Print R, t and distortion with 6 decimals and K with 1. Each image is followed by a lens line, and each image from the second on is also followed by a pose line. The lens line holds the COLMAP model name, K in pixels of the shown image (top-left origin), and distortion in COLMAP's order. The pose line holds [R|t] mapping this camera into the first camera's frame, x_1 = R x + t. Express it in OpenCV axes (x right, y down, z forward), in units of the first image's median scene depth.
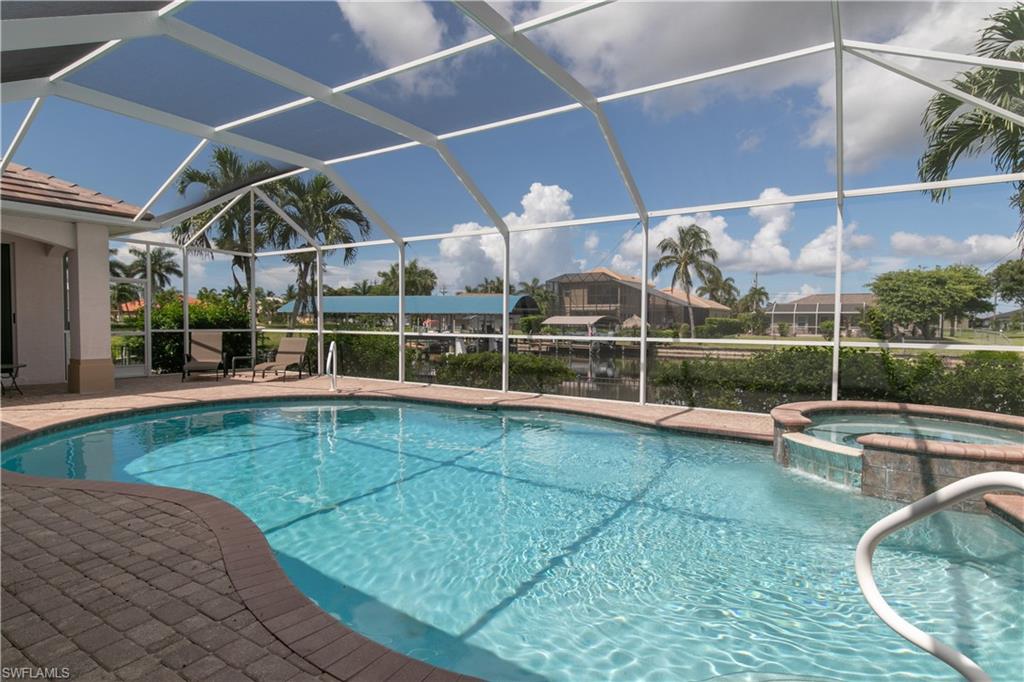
lens RADIAL K [[527.1, 0, 512.0], [0, 527.1, 341.0], [0, 0, 1]] dist [-0.002908, -0.000108]
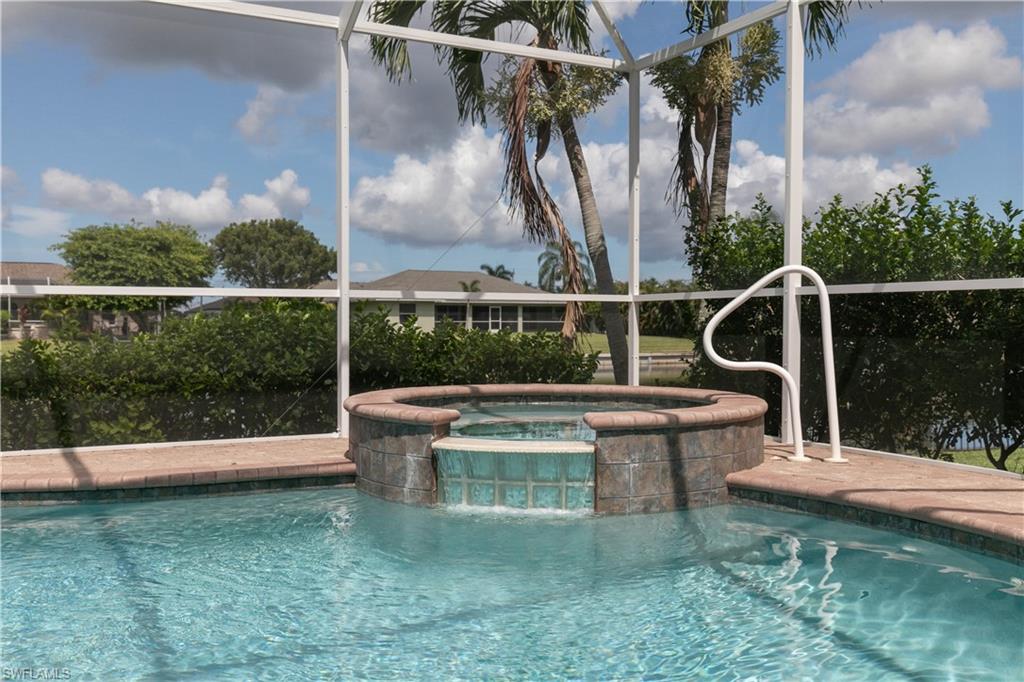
lens RADIAL K [[999.7, 0, 512.0], [0, 999.7, 341.0], [0, 0, 1]] dist [-0.012246, -0.011963]
pose [[0.485249, -0.023587, 0.874058, -0.088215], [0.037590, 0.999275, 0.006098, 0.022854], [-0.873568, 0.029897, 0.485783, 0.140894]]
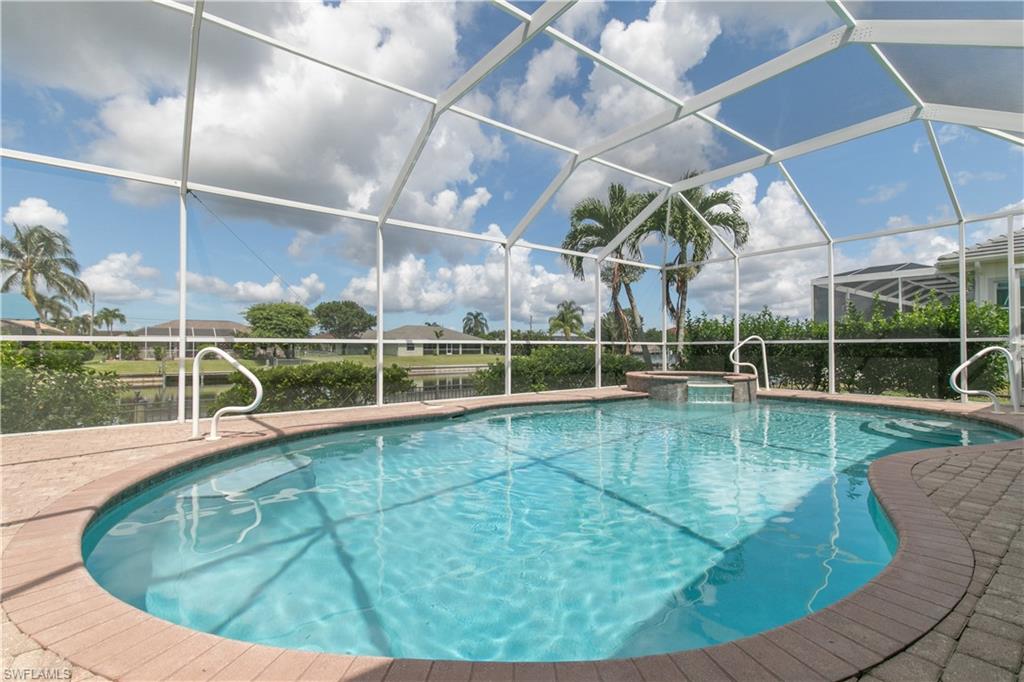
lens RADIAL K [[477.2, 0, 511.9], [0, 477.2, 353.2], [0, 0, 1]] dist [-0.000016, 0.000024]
pose [[0.319061, -0.016555, 0.947590, -0.389577], [0.043077, 0.999067, 0.002949, 0.009633], [-0.946755, 0.039879, 0.319477, 0.313690]]
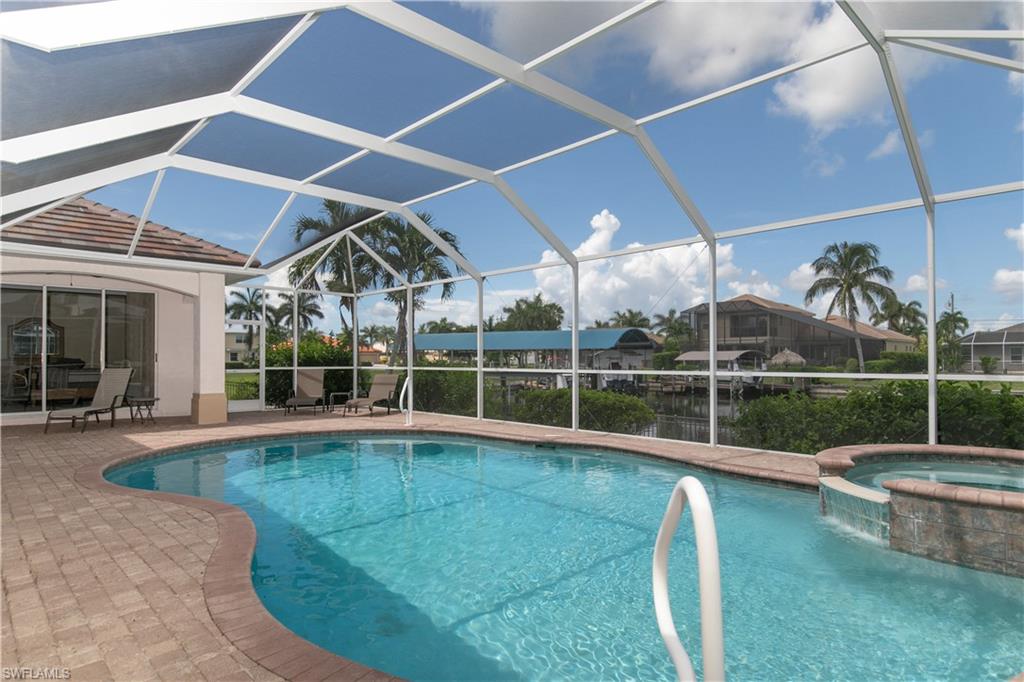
lens RADIAL K [[577.5, 0, 512.0], [0, 577.5, 341.0], [0, 0, 1]] dist [0.005082, 0.000167]
pose [[0.970303, -0.016226, -0.241347, 0.077814], [-0.000323, 0.997660, -0.068371, 0.004851], [0.241891, 0.066418, 0.968028, -0.022745]]
